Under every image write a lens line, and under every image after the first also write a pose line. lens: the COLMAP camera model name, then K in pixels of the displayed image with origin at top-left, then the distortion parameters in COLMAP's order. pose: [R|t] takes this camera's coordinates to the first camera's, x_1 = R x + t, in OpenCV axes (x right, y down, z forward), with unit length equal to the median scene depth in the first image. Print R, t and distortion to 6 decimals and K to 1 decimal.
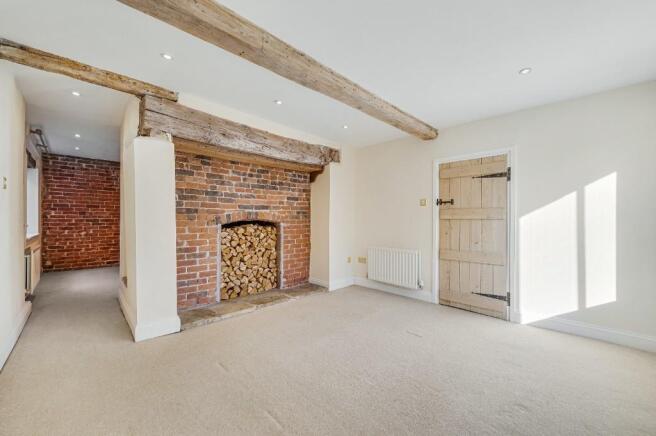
lens RADIAL K [[267.6, 0, 326.2], [0, 267.6, 216.0], [0, 0, 1]] dist [0.001421, 0.000219]
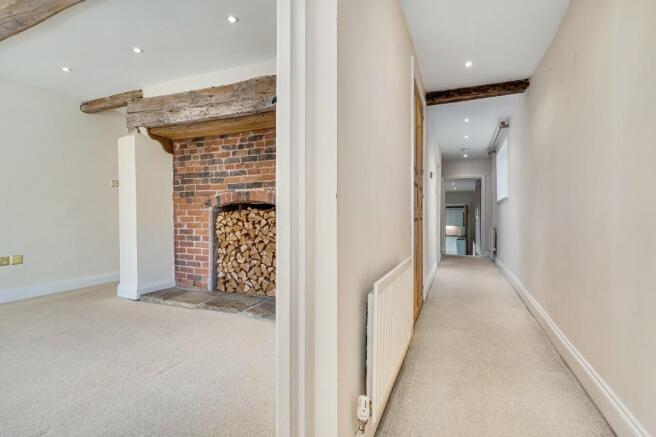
lens RADIAL K [[307.2, 0, 331.0], [0, 307.2, 215.6], [0, 0, 1]] dist [-0.003068, 0.000513]
pose [[0.378404, -0.007888, -0.925607, 0.693443], [0.009964, 0.999940, -0.004448, 0.064311], [0.925587, -0.007540, 0.378460, 0.919188]]
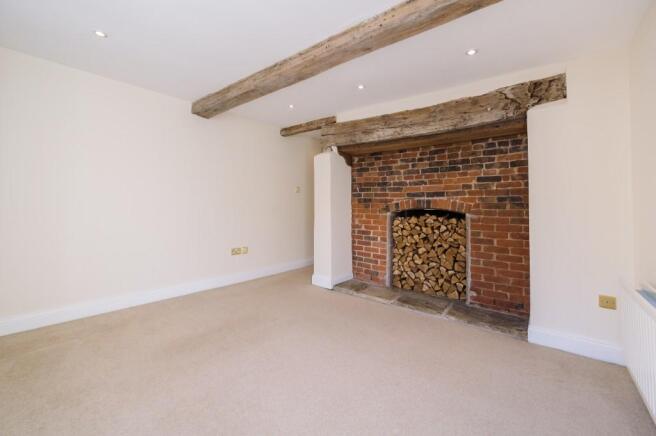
lens RADIAL K [[267.7, 0, 332.2], [0, 267.7, 194.1], [0, 0, 1]] dist [0.001971, 0.000142]
pose [[0.119087, -0.051743, -0.991535, 0.591115], [-0.007046, 0.998572, -0.052956, 0.015123], [0.992859, 0.013293, 0.118553, 0.607638]]
